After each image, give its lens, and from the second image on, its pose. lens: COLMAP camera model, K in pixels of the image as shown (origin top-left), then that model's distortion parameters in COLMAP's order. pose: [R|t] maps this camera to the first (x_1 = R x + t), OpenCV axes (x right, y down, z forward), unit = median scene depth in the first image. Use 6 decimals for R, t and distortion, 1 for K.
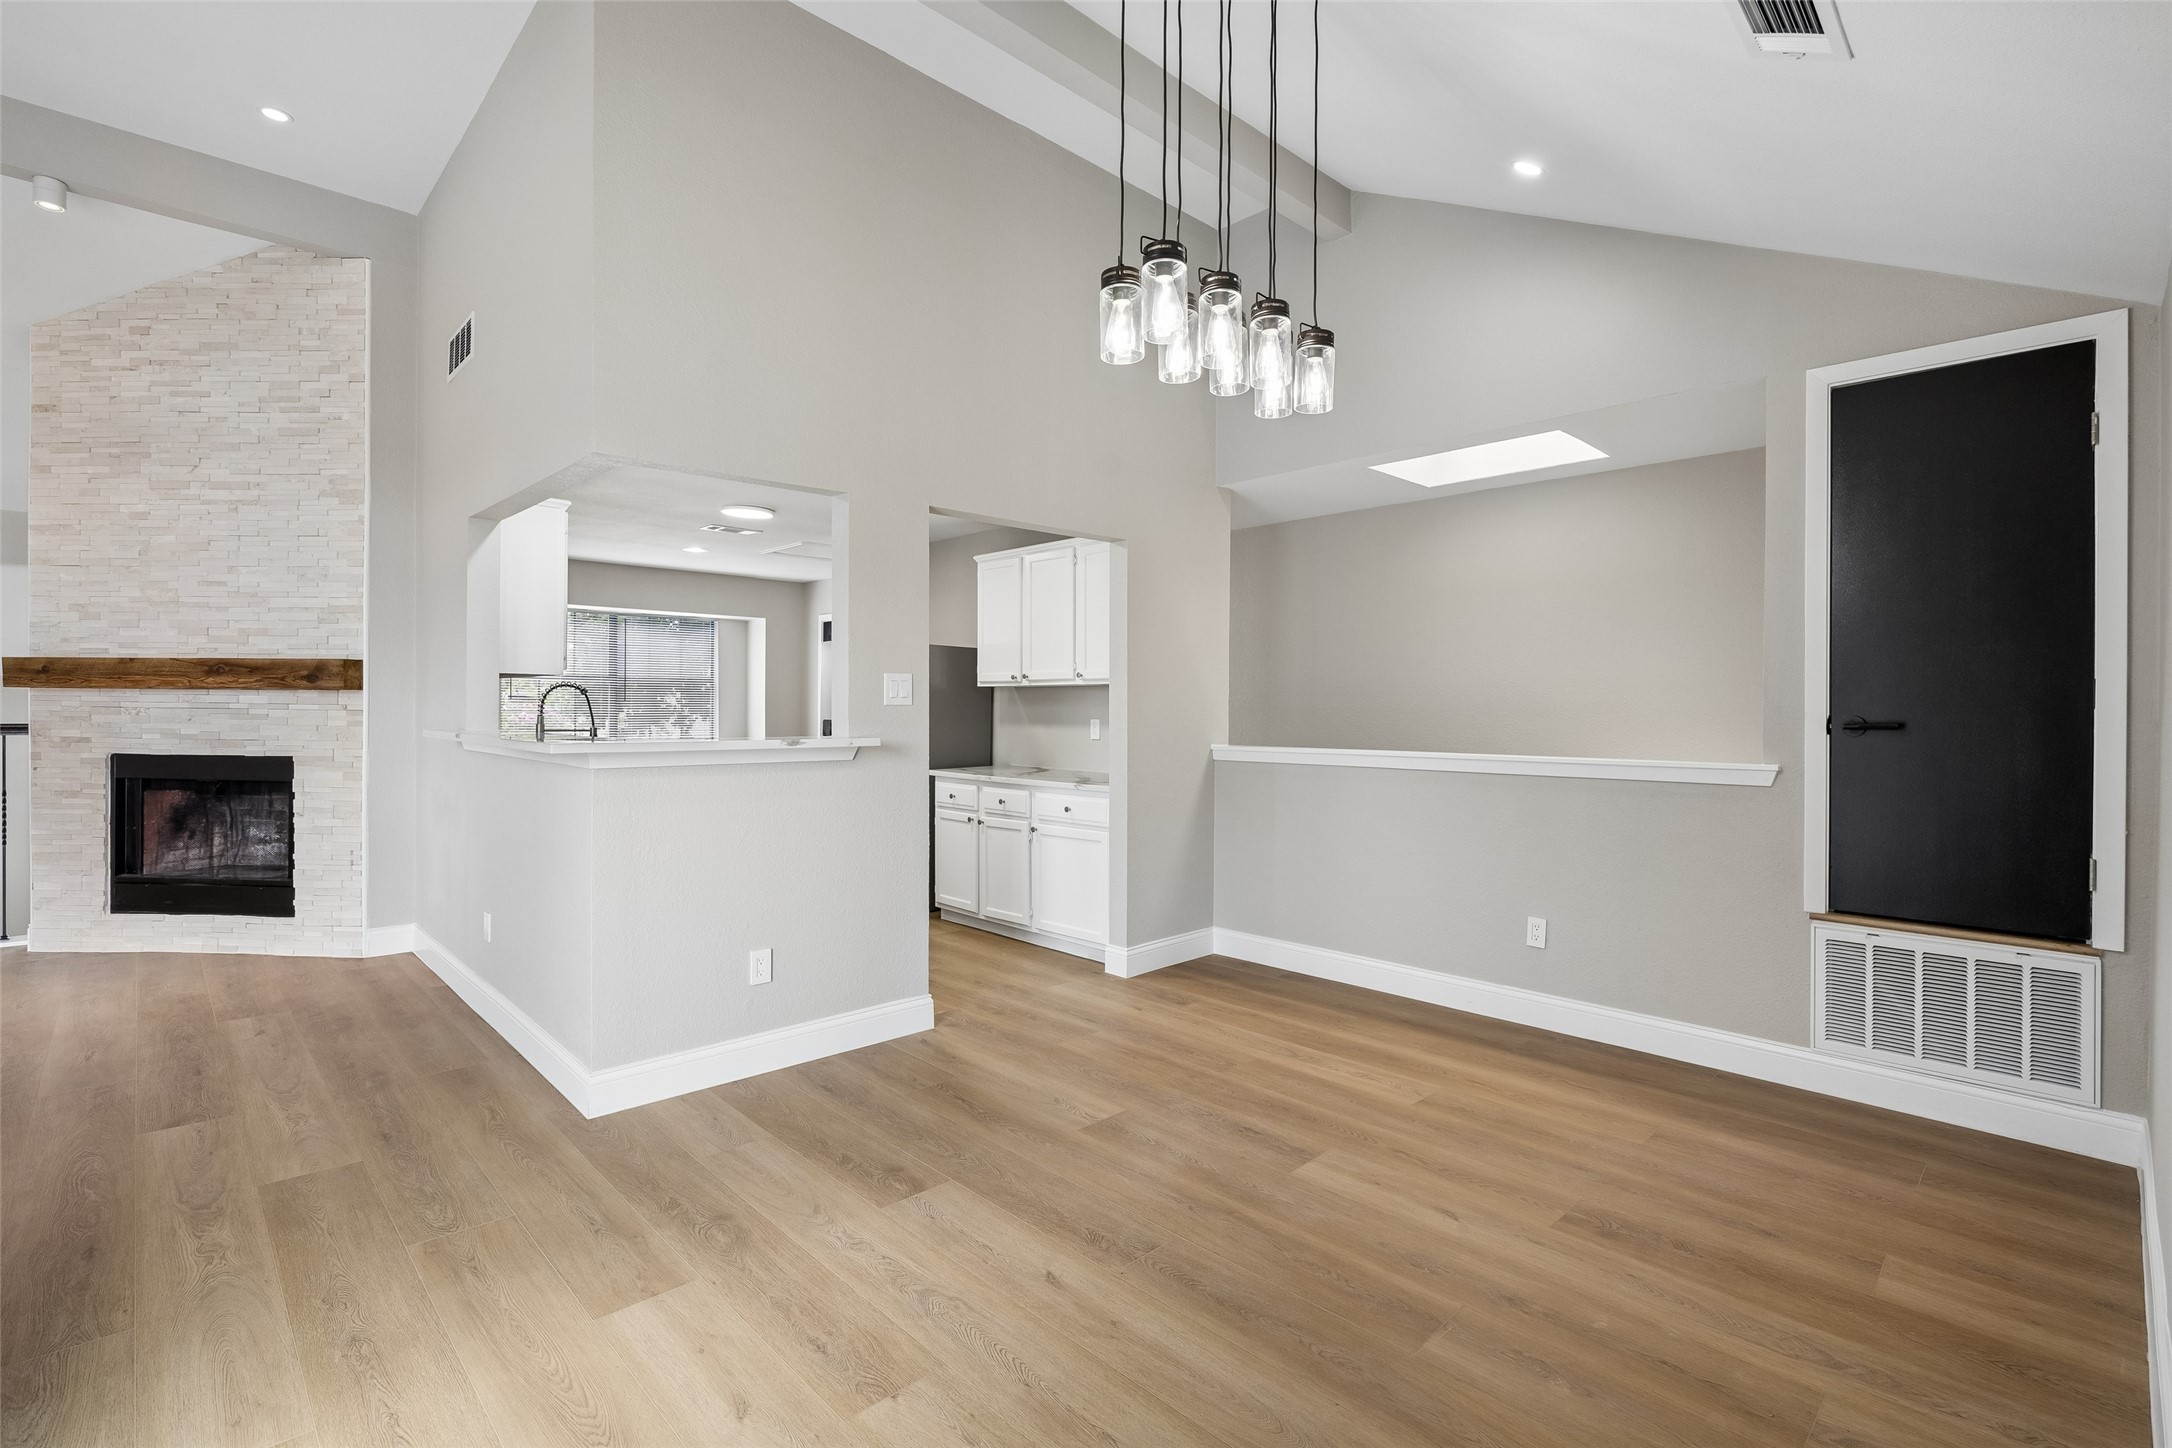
lens RADIAL K [[984.3, 0, 1076.1], [0, 984.3, 706.4], [0, 0, 1]] dist [-0.001720, -0.000554]
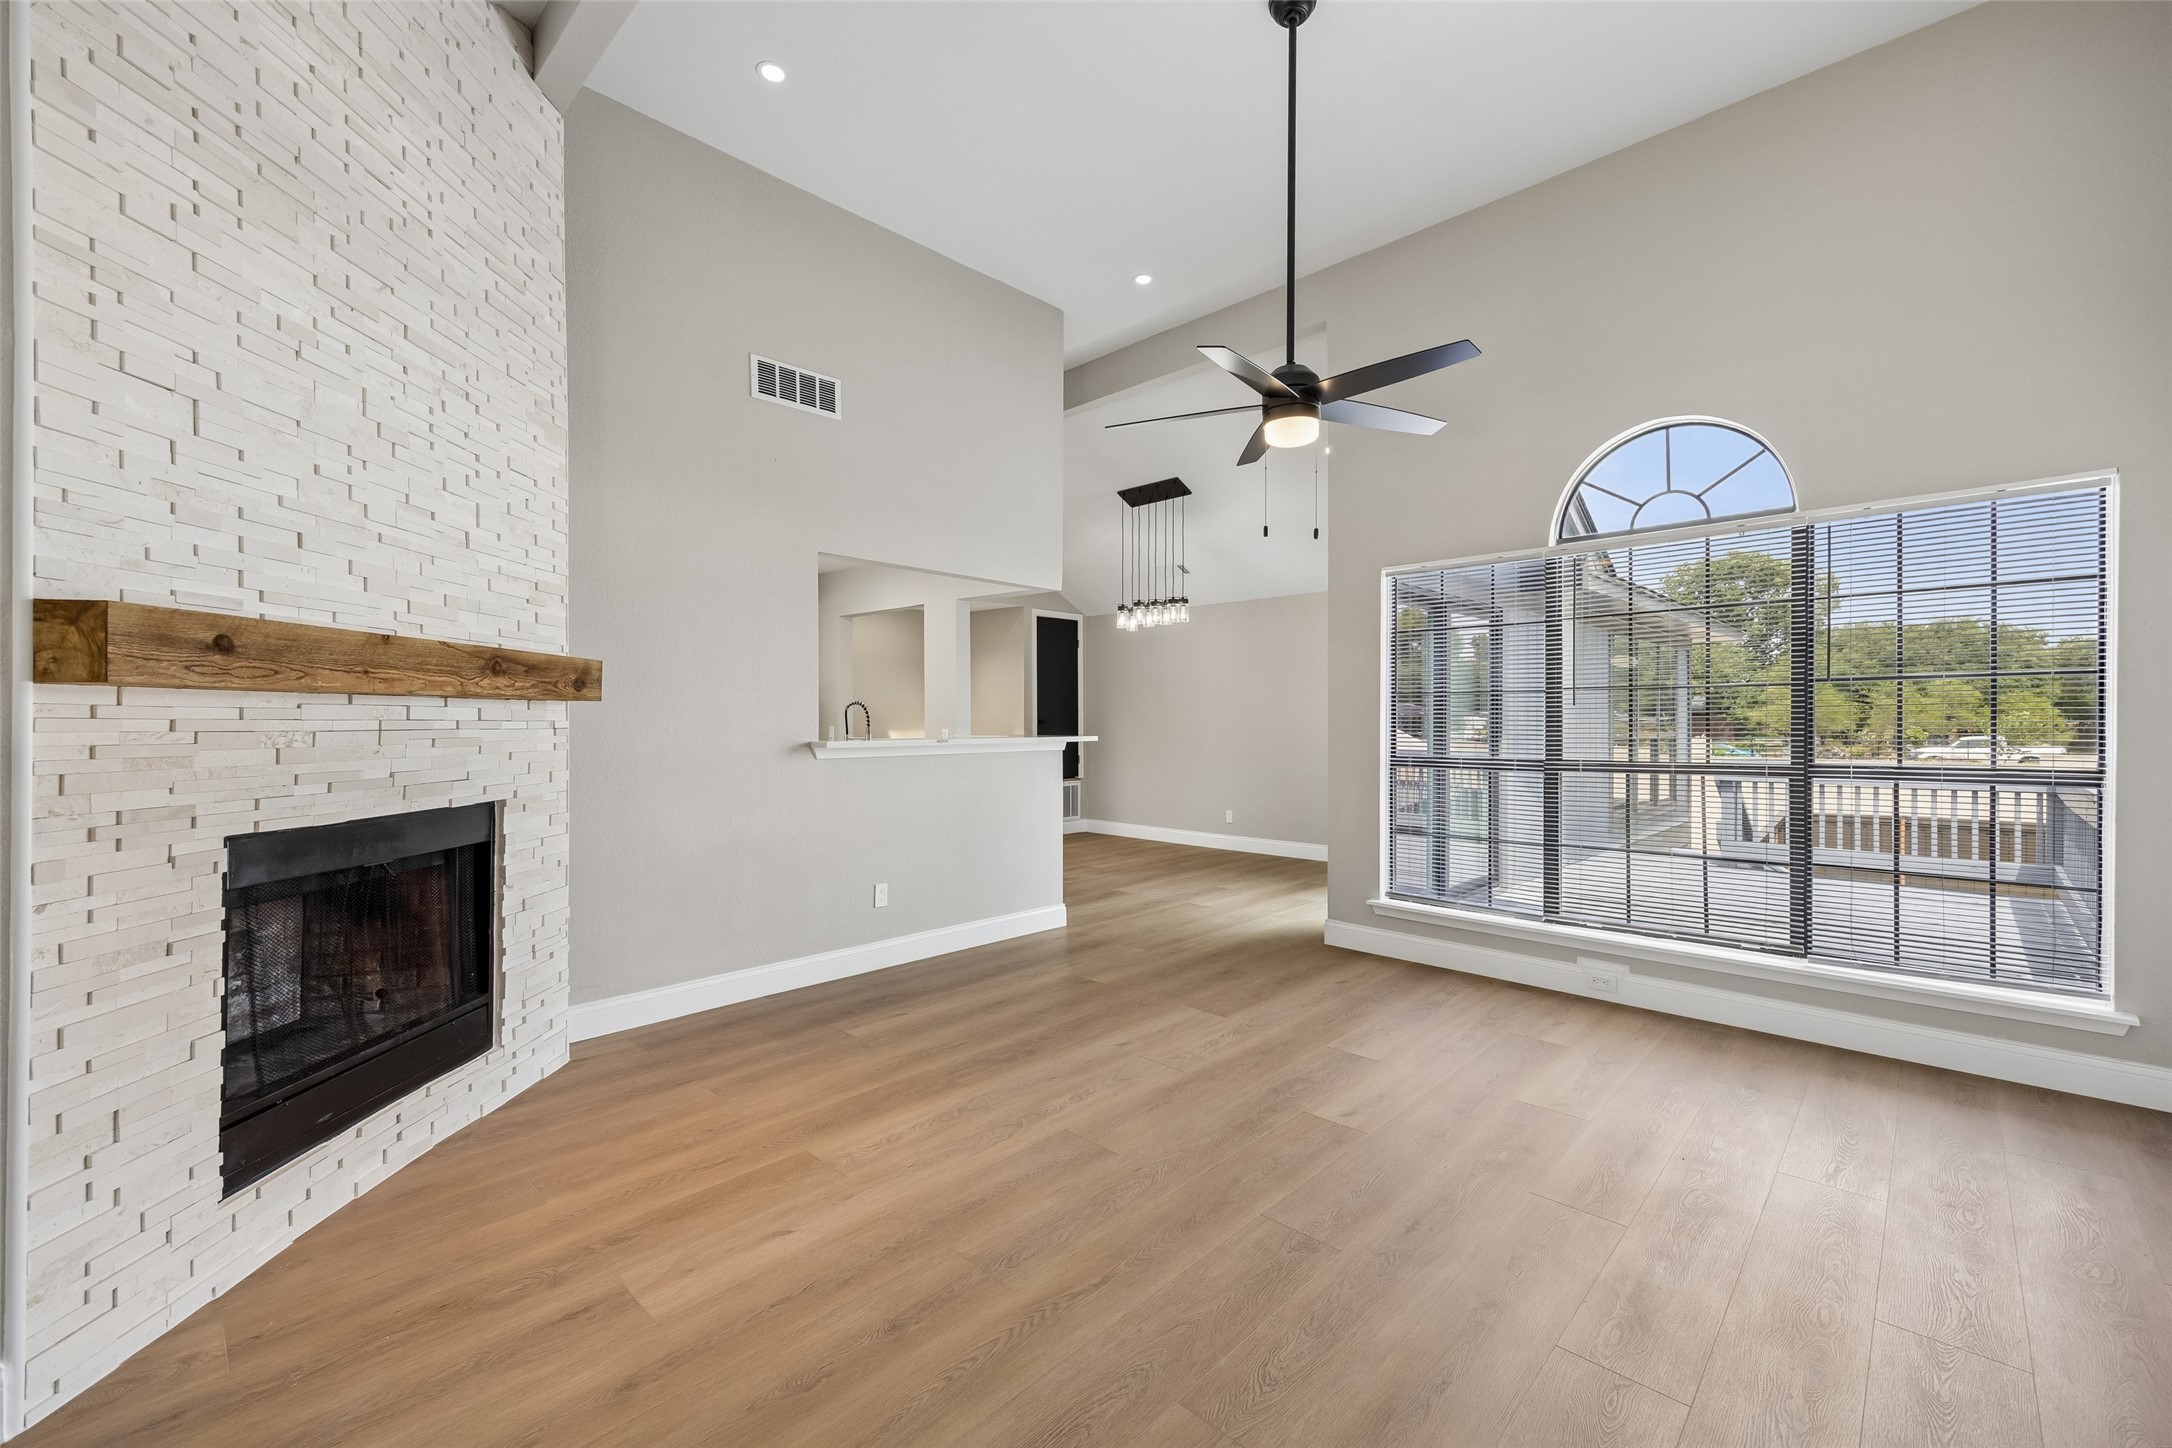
lens RADIAL K [[884.6, 0, 1085.0], [0, 884.6, 717.8], [0, 0, 1]] dist [0.000553, -0.000032]
pose [[-0.037570, -0.006586, 0.999272, -1.403700], [0.001031, 0.999977, 0.006629, -0.008096], [-0.999293, 0.001279, -0.037562, 0.632808]]
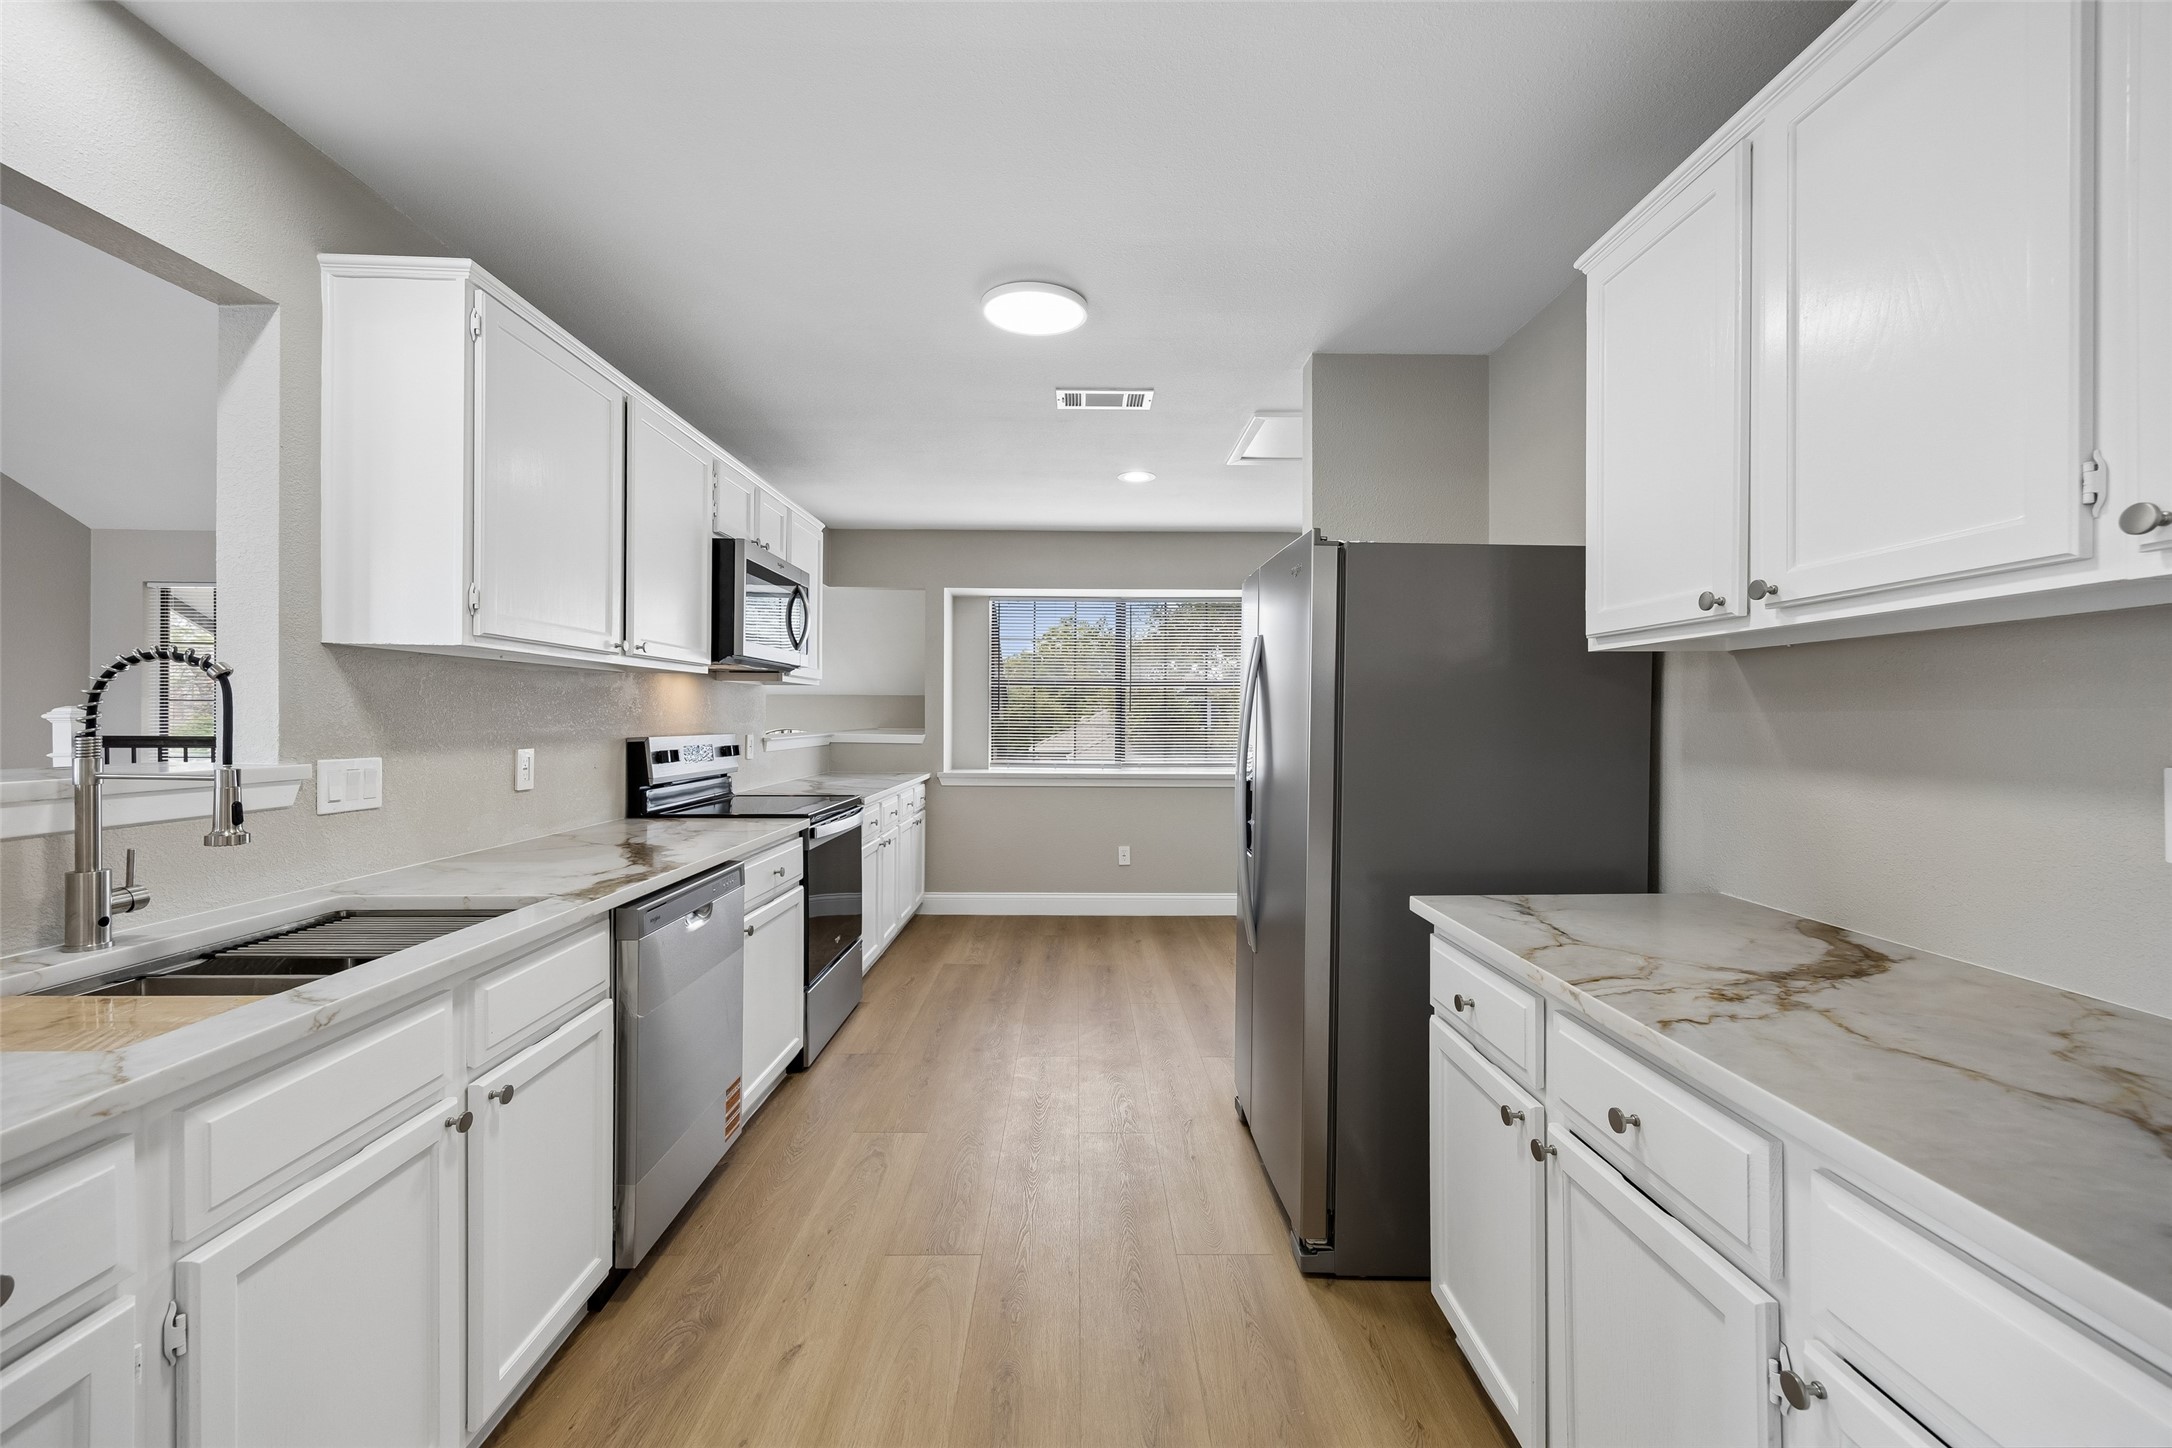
lens RADIAL K [[884.6, 0, 1085.0], [0, 884.6, 717.8], [0, 0, 1]] dist [0.000553, -0.000032]
pose [[0.733291, -0.004860, -0.679898, -0.031061], [0.002848, 0.999988, -0.004076, 0.002431], [0.679909, 0.001052, 0.733295, 0.868083]]
